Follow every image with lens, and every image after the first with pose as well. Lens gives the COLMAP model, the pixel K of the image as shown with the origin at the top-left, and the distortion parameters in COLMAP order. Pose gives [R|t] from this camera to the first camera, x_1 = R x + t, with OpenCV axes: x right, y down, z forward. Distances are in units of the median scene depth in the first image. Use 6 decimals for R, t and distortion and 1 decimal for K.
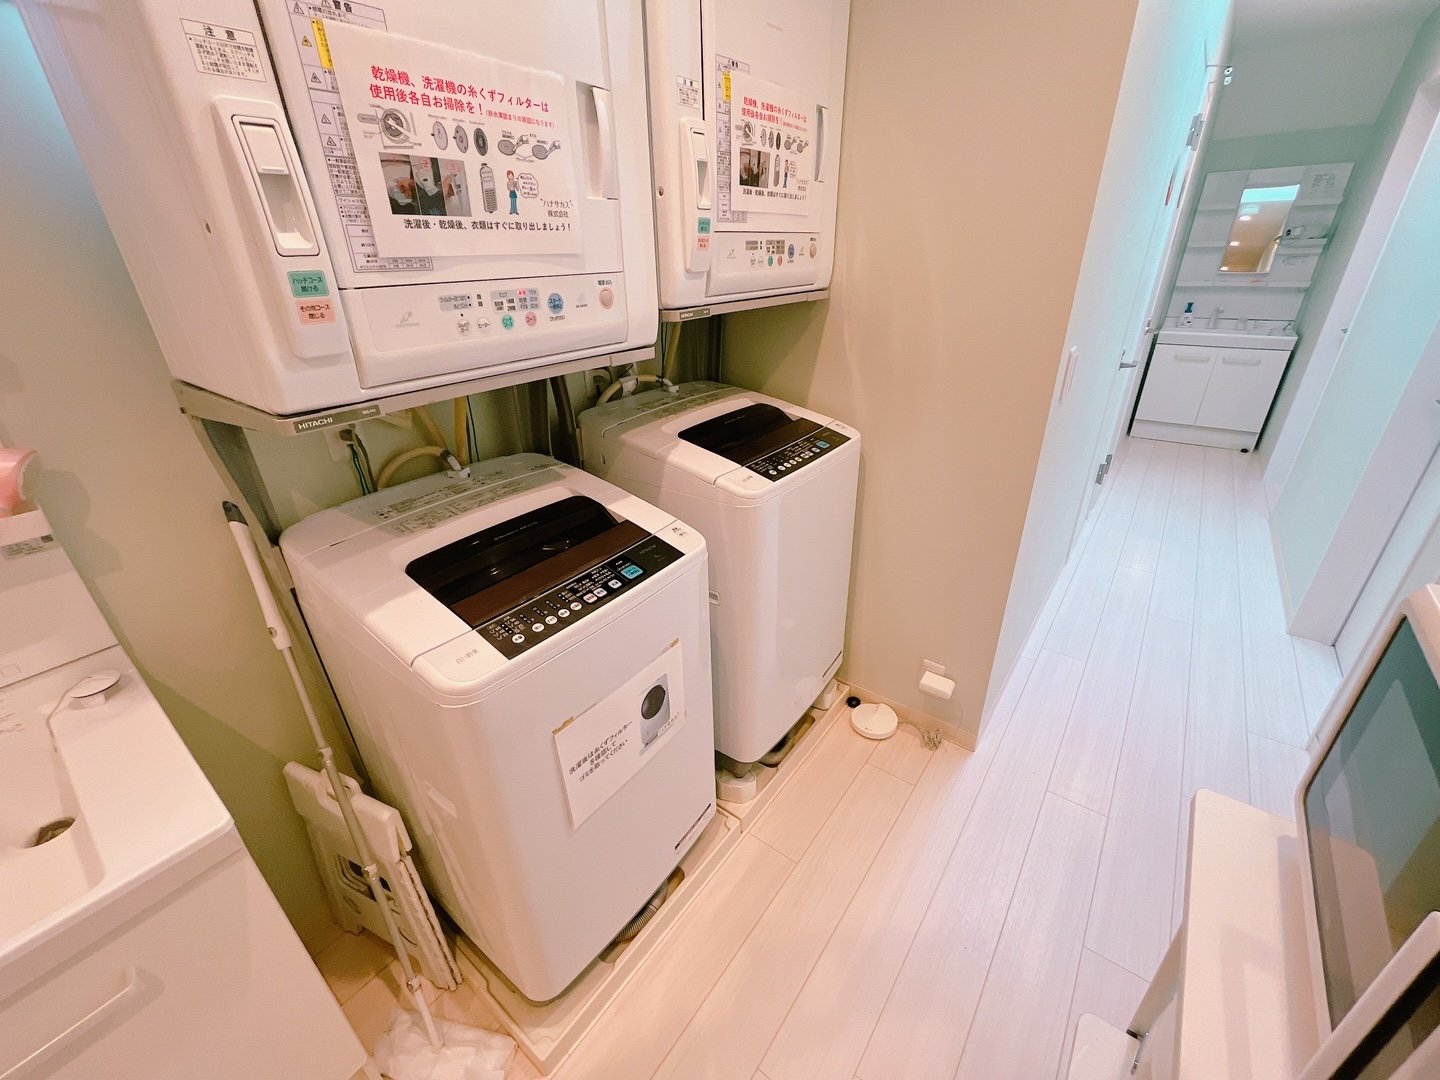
lens RADIAL K [[586.4, 0, 720.0], [0, 586.4, 540.0], [0, 0, 1]] dist [-0.002465, 0.000054]
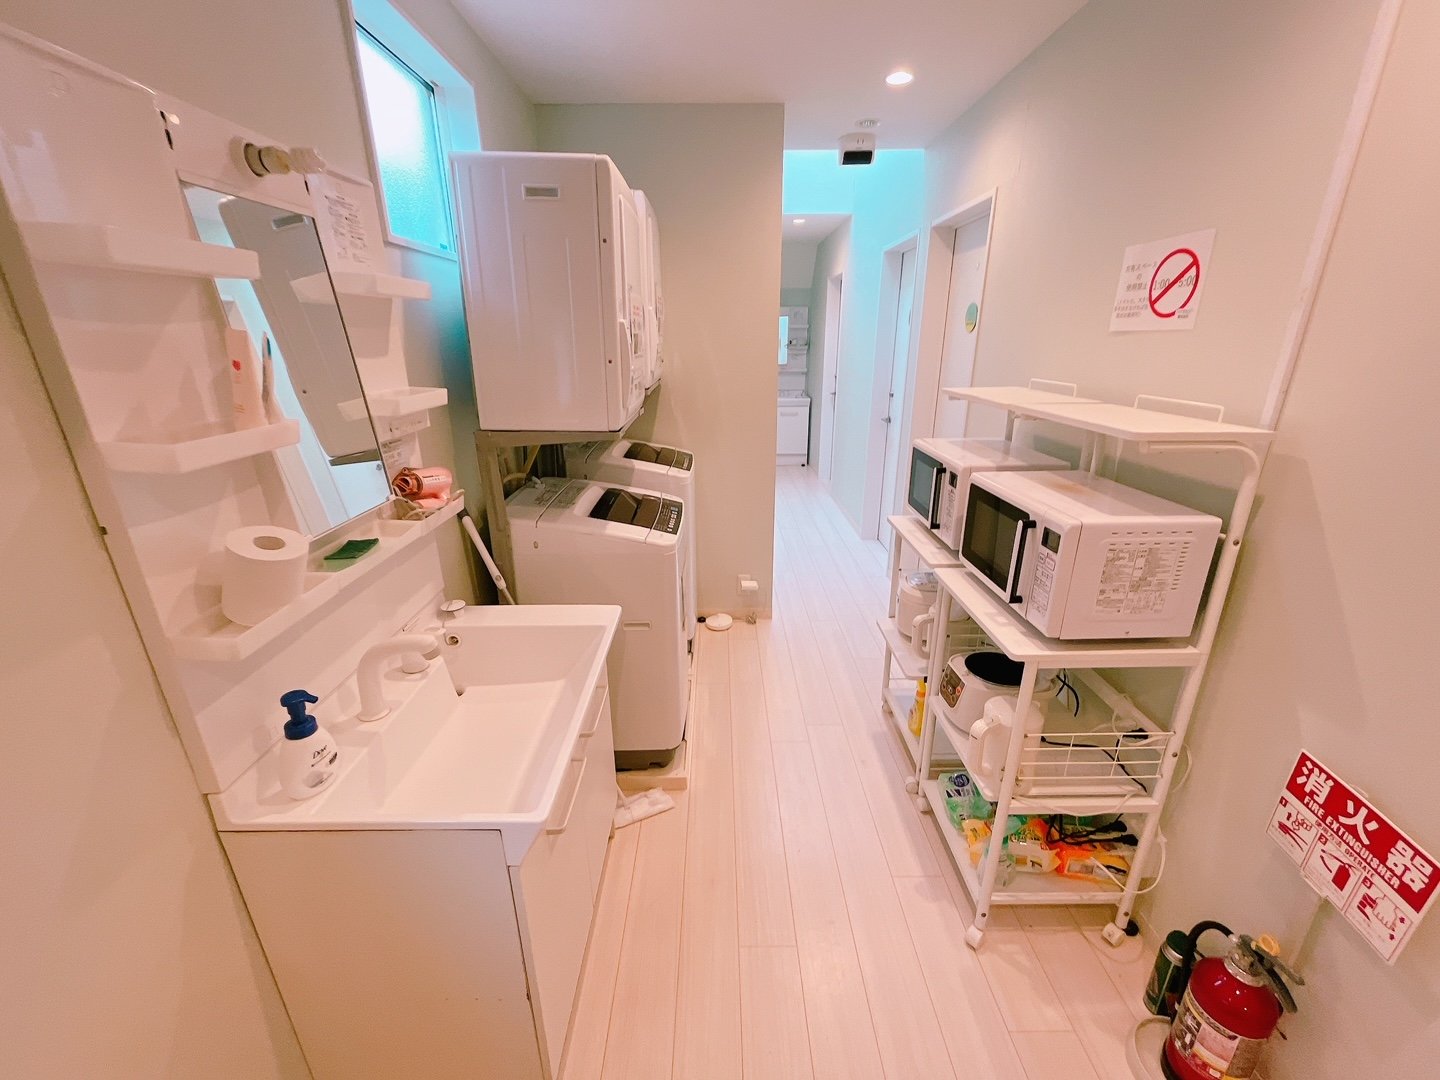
lens RADIAL K [[586.4, 0, 720.0], [0, 586.4, 540.0], [0, 0, 1]] dist [-0.002465, 0.000054]
pose [[0.793107, -0.180892, 0.581601, -0.697523], [0.255820, 0.965504, -0.048557, 0.168900], [-0.552754, 0.187296, 0.812024, -0.428662]]
